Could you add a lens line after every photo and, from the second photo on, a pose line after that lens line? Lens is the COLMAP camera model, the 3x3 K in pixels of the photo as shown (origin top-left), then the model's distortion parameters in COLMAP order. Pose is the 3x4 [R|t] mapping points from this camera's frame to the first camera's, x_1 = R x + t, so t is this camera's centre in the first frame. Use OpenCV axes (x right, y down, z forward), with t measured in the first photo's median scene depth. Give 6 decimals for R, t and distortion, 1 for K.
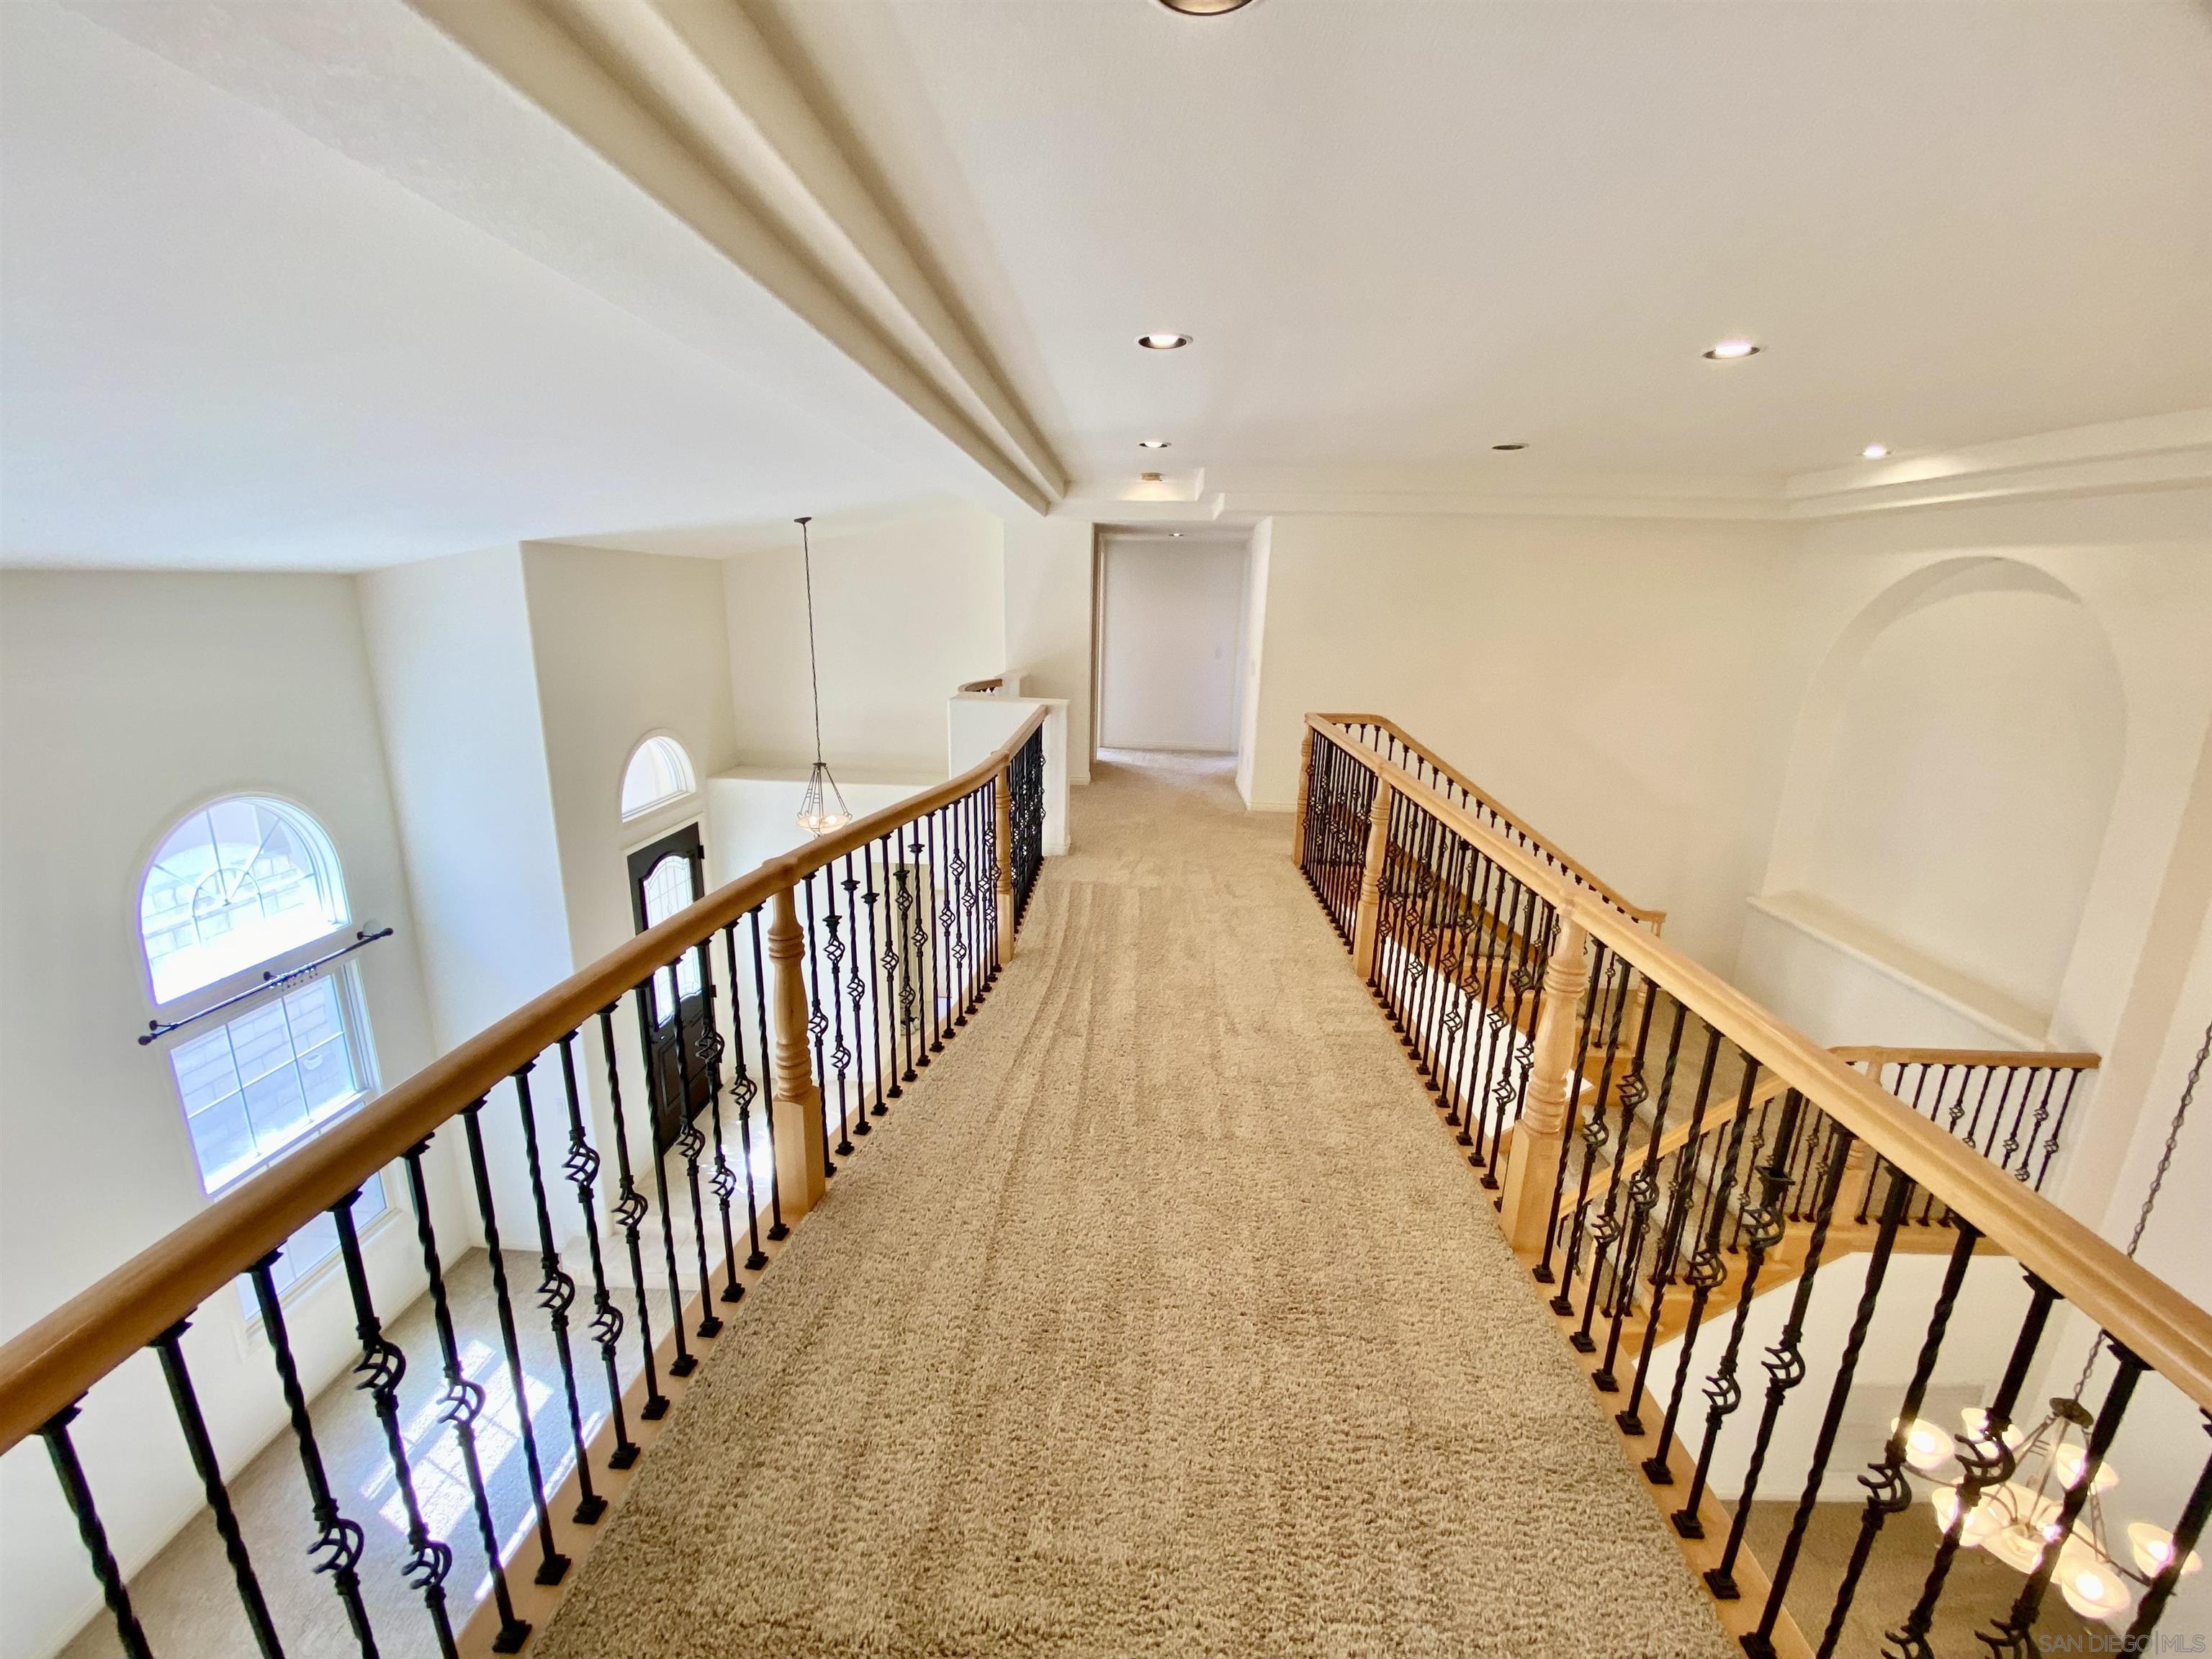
lens RADIAL K [[888.8, 0, 1118.1], [0, 888.8, 831.2], [0, 0, 1]] dist [-0.007485, -0.002696]
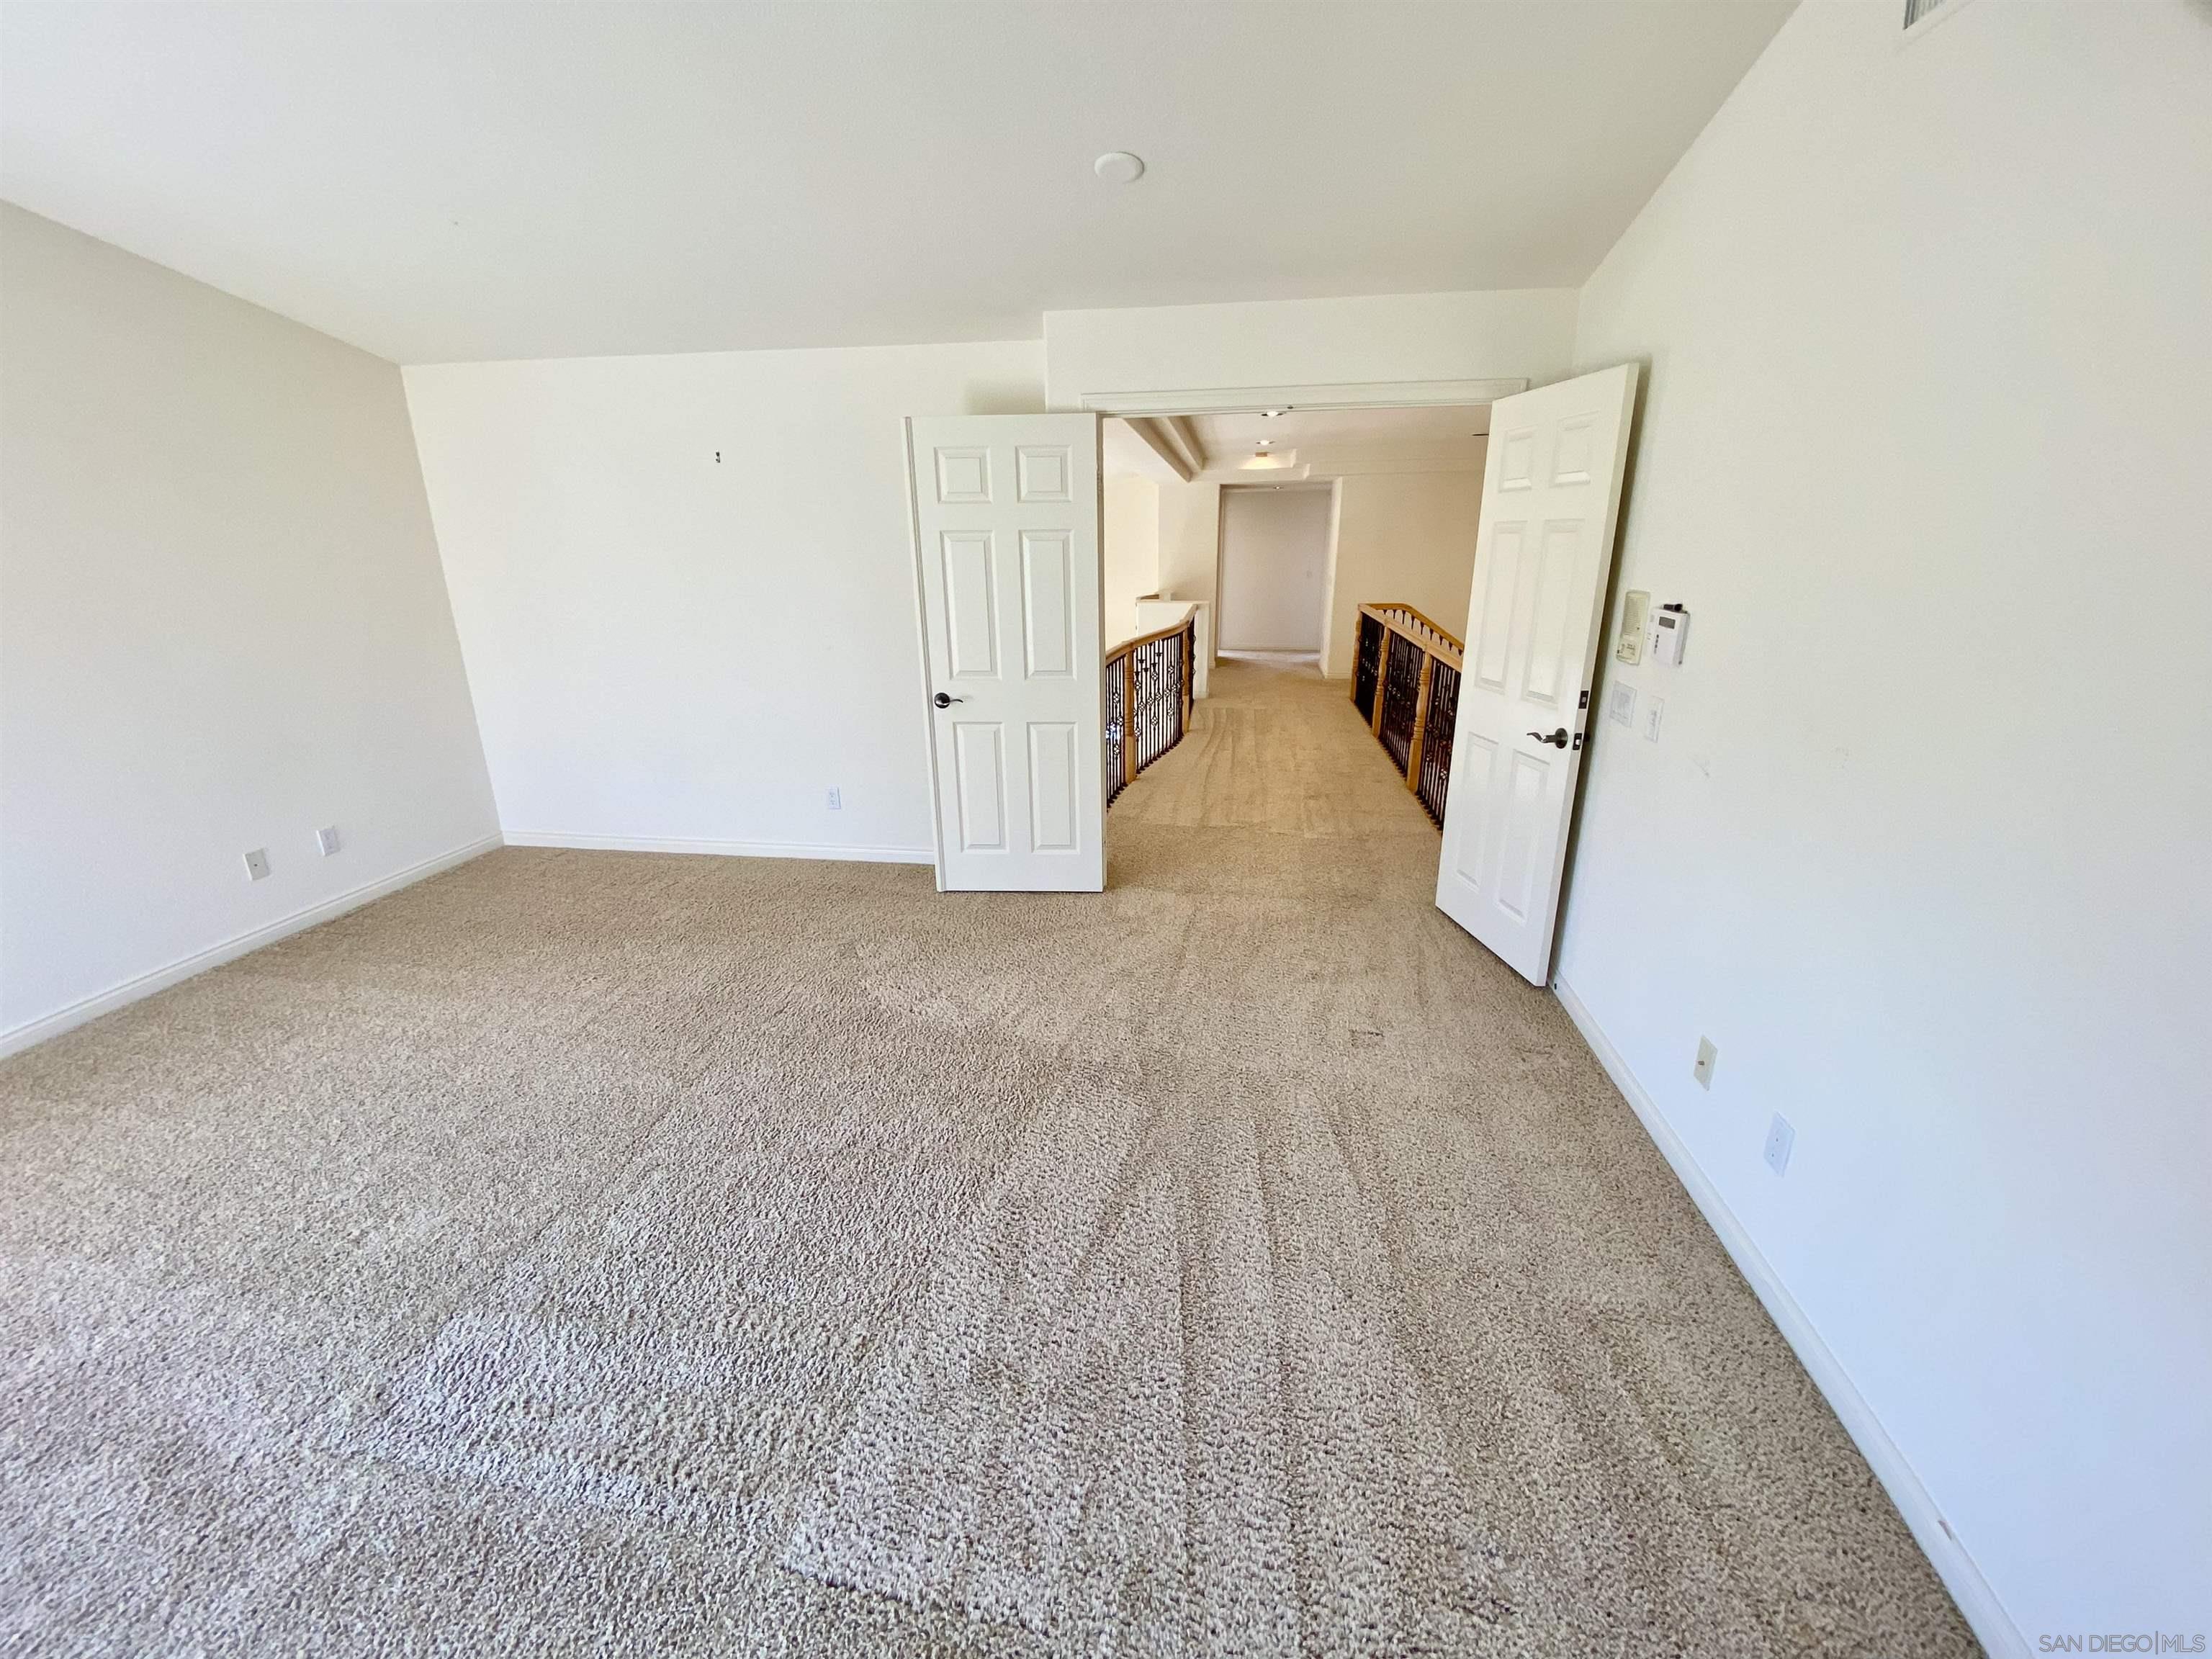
lens RADIAL K [[888.8, 0, 1095.0], [0, 888.8, 826.9], [0, 0, 1]] dist [-0.007485, -0.002696]
pose [[0.990827, 0.004071, -0.135073, -0.043558], [0.004269, 0.998104, 0.061396, 0.169276], [0.135067, -0.061410, 0.988932, -0.678295]]
